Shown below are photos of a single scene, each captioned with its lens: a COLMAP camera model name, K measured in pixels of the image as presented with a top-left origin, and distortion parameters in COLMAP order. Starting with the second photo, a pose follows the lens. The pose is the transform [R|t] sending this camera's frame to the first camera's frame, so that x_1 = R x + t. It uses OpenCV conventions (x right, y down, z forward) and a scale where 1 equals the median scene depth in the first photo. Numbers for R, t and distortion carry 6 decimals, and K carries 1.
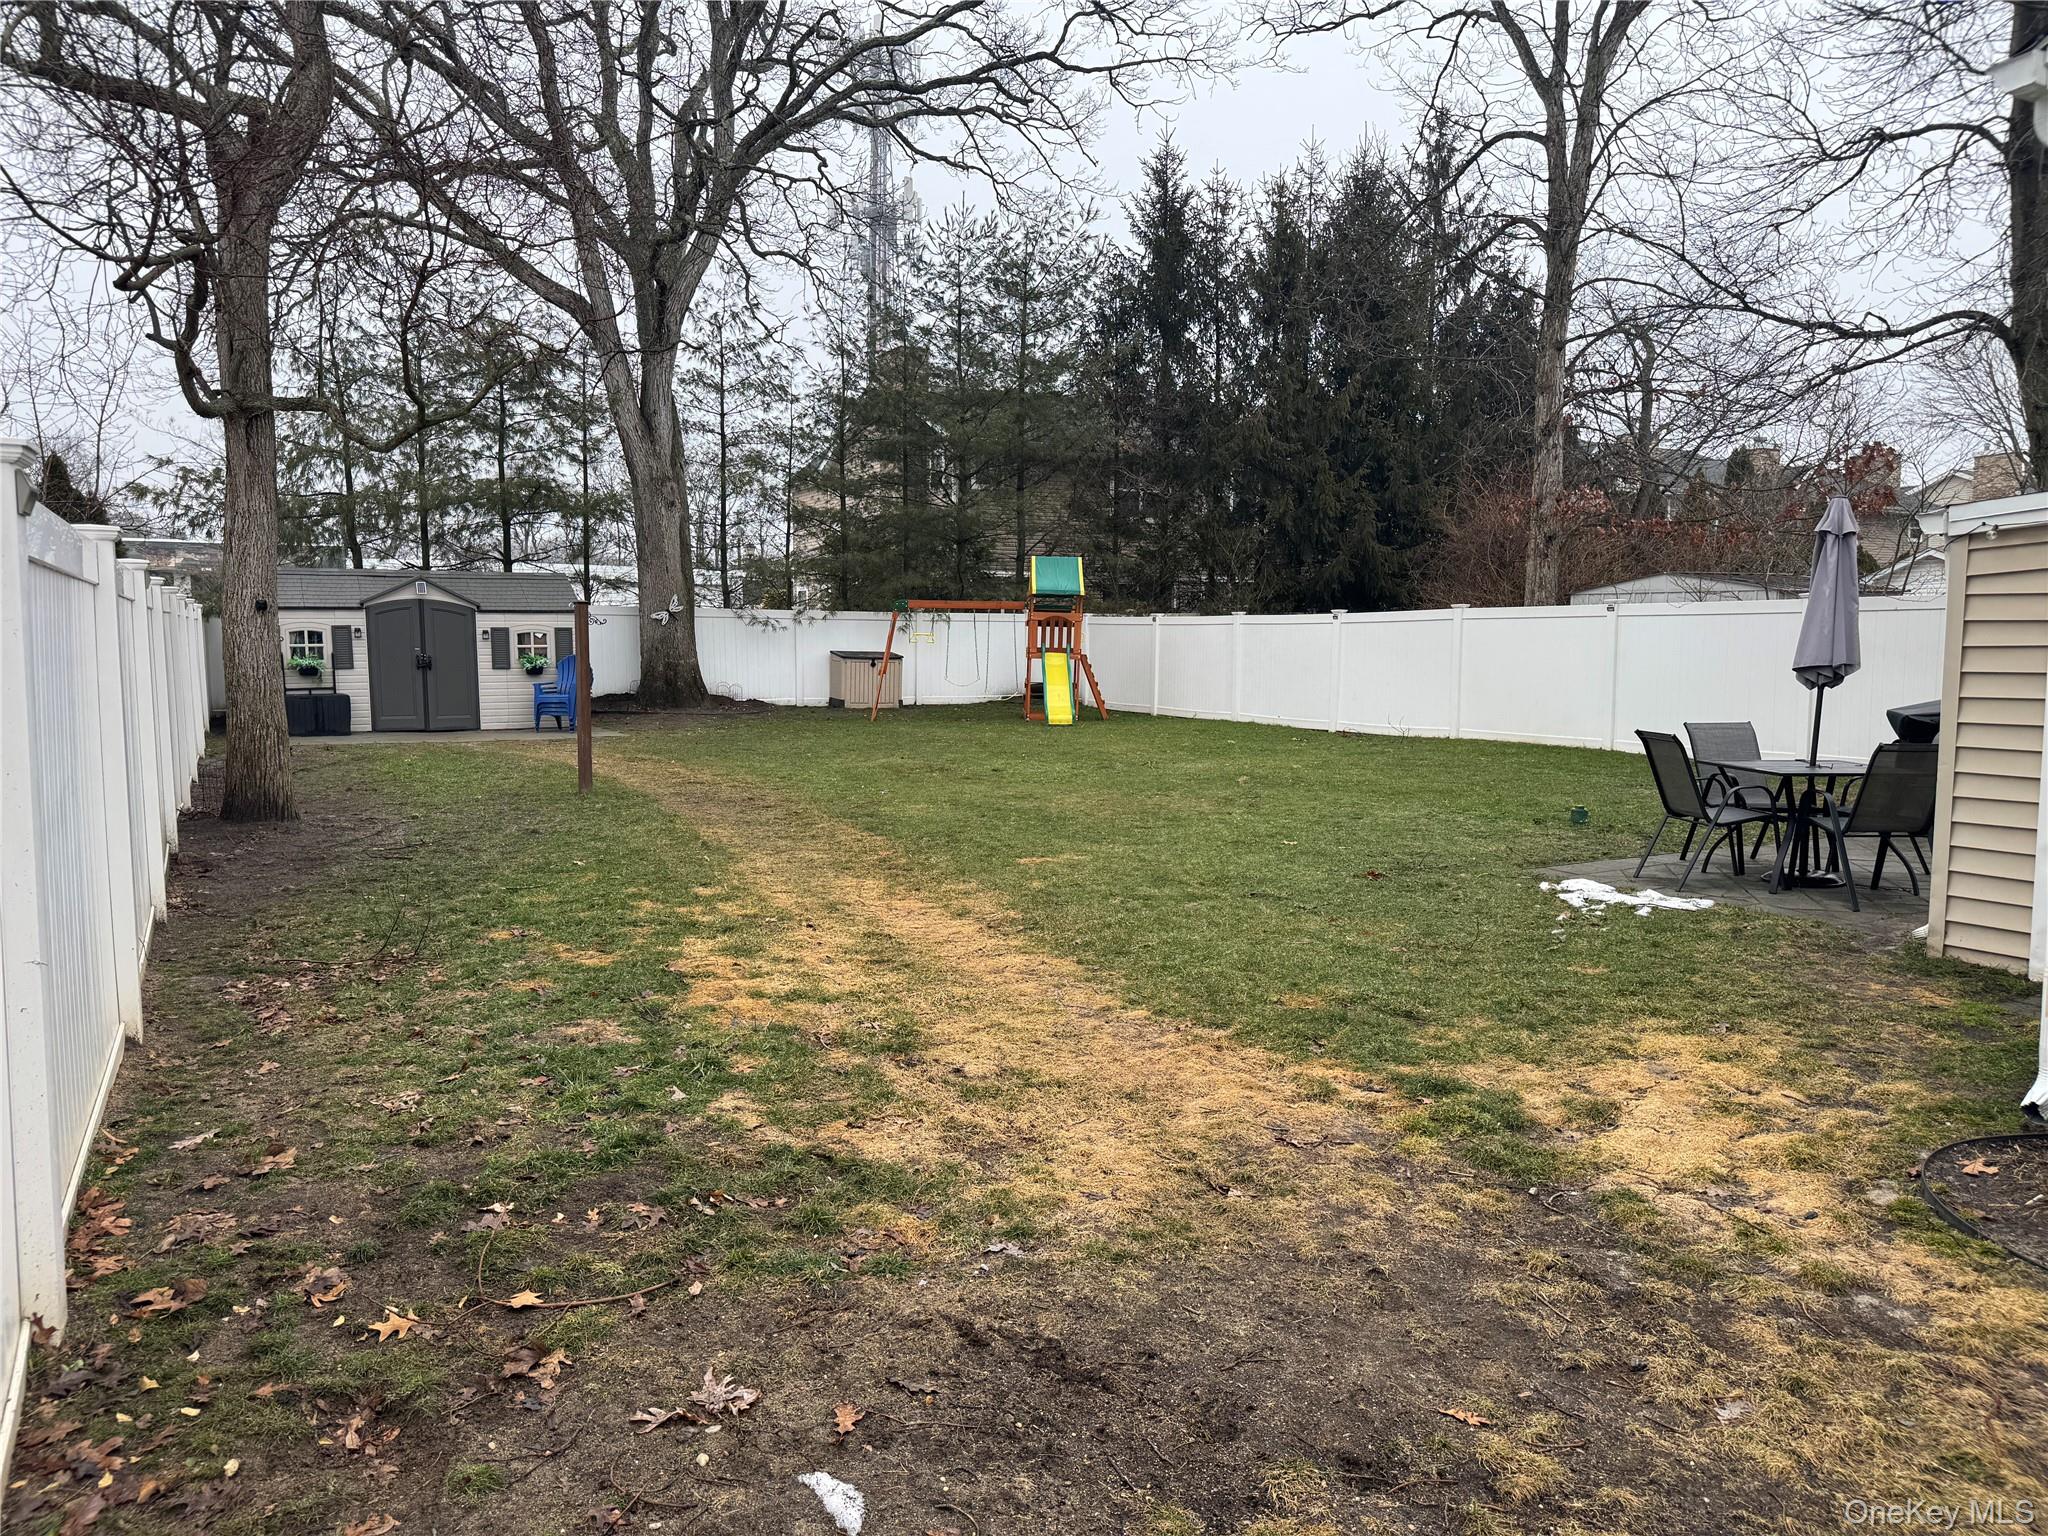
lens RADIAL K [[1429.3, 0, 1014.0], [0, 1429.3, 769.1], [0, 0, 1]] dist [0.090491, -0.115587]
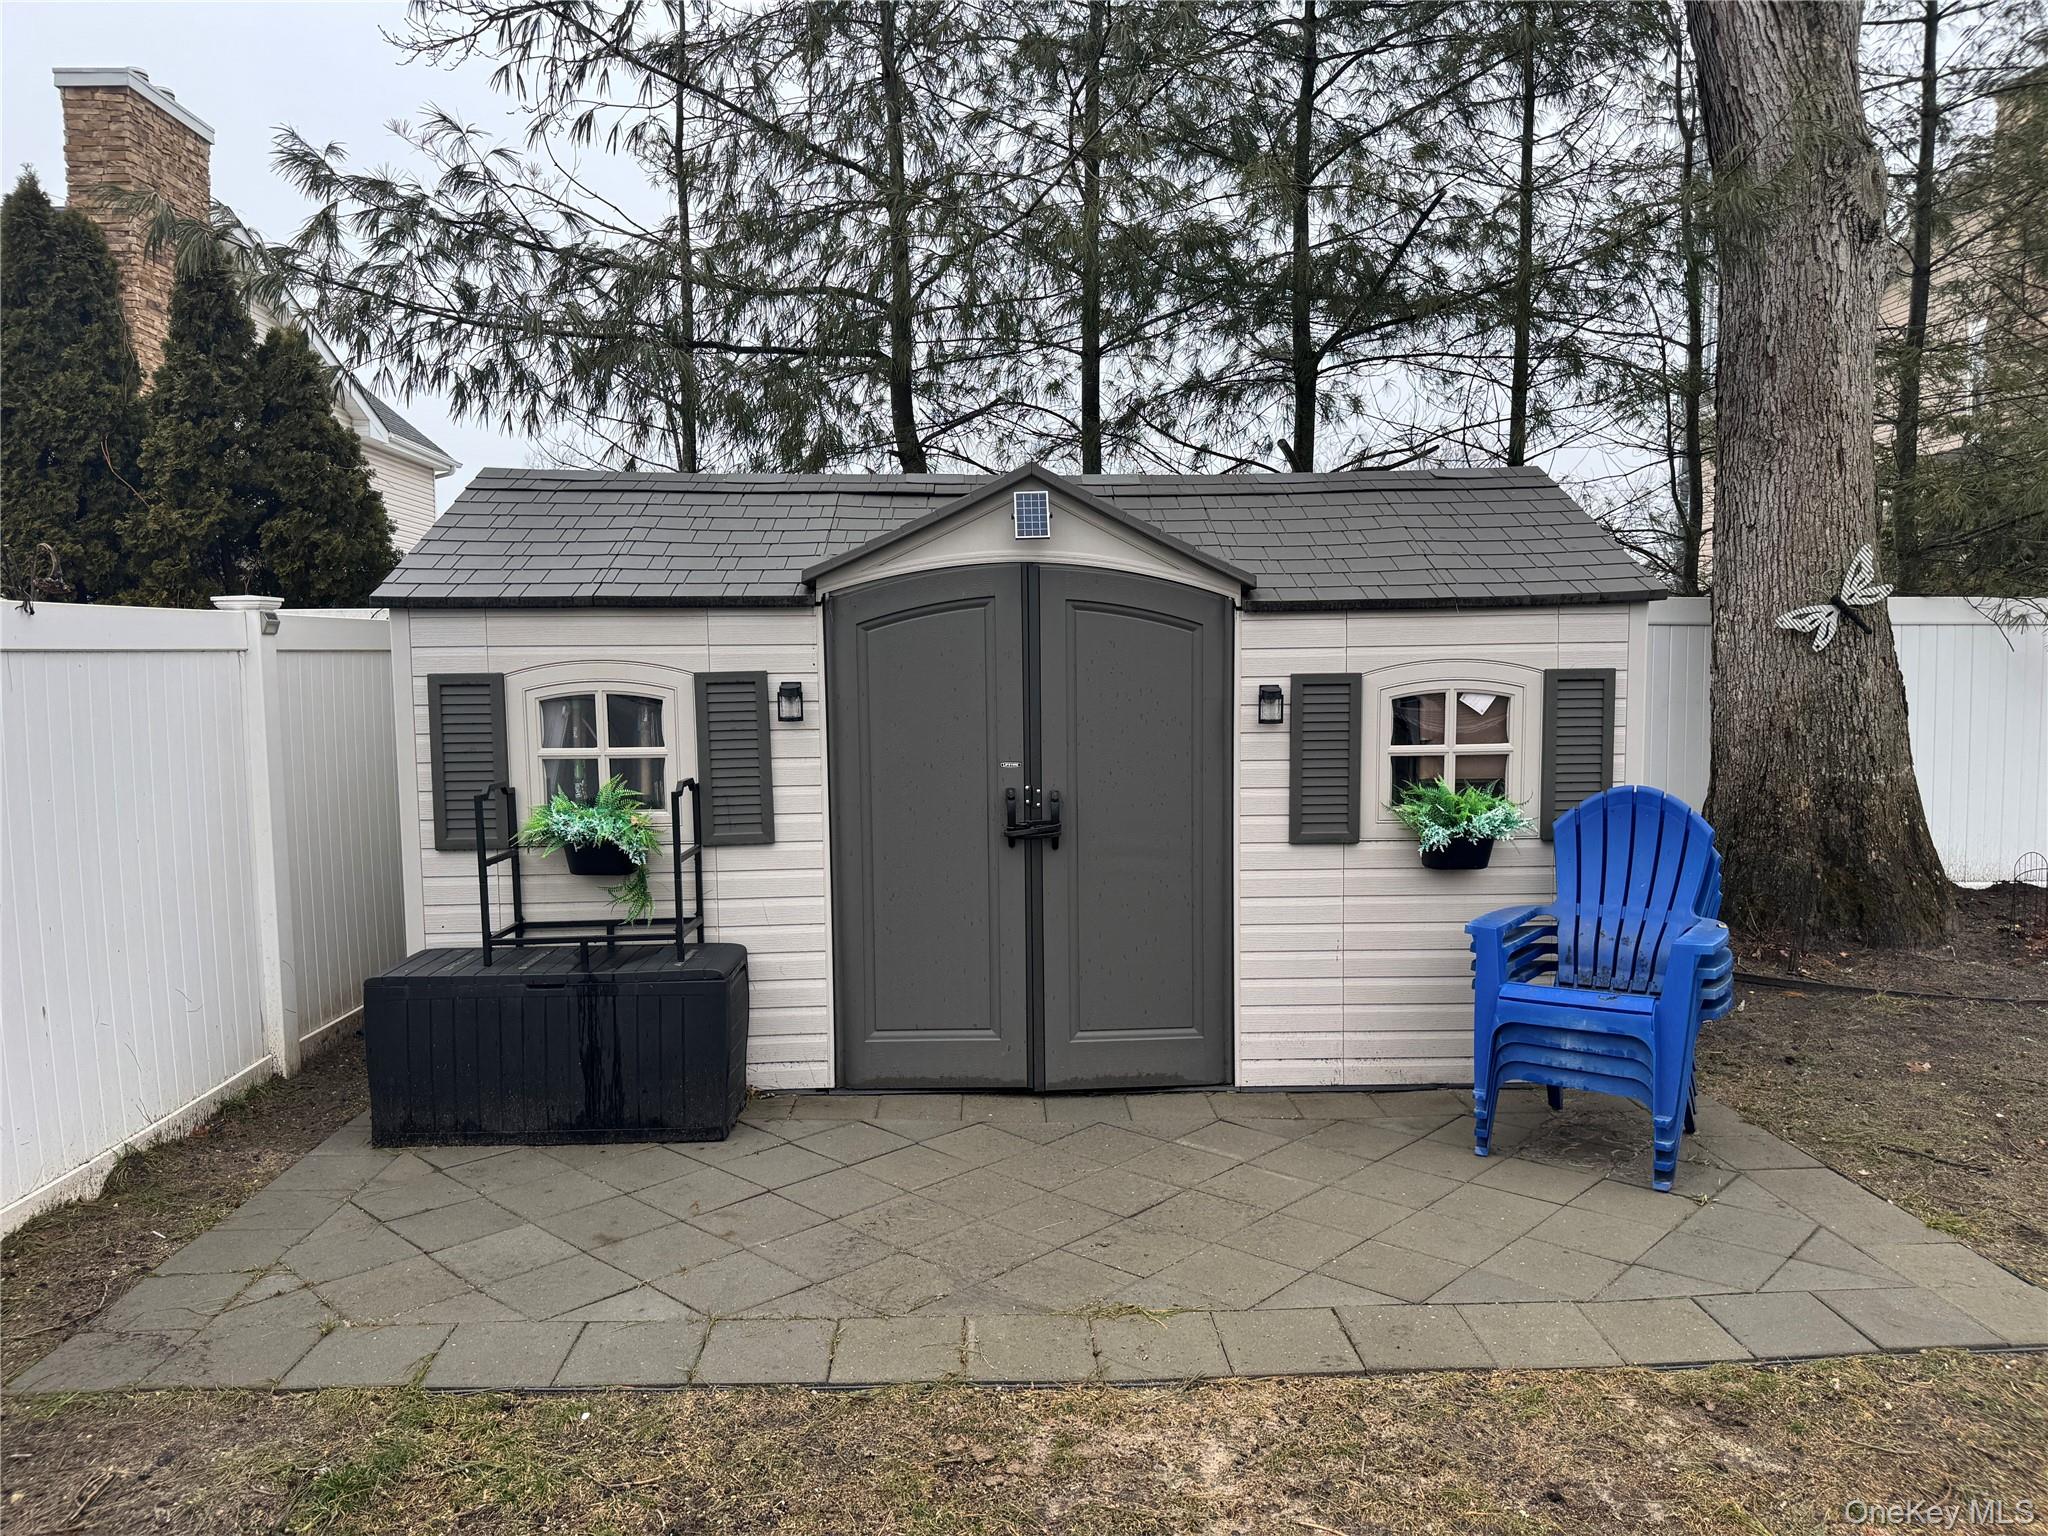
lens RADIAL K [[1429.3, 0, 1021.0], [0, 1429.3, 769.3], [0, 0, 1]] dist [0.090491, -0.115587]
pose [[0.895349, 0.032414, -0.444185, -0.296270], [-0.038237, 0.999260, -0.004155, -0.079476], [0.443722, 0.020704, 0.895925, 0.766548]]
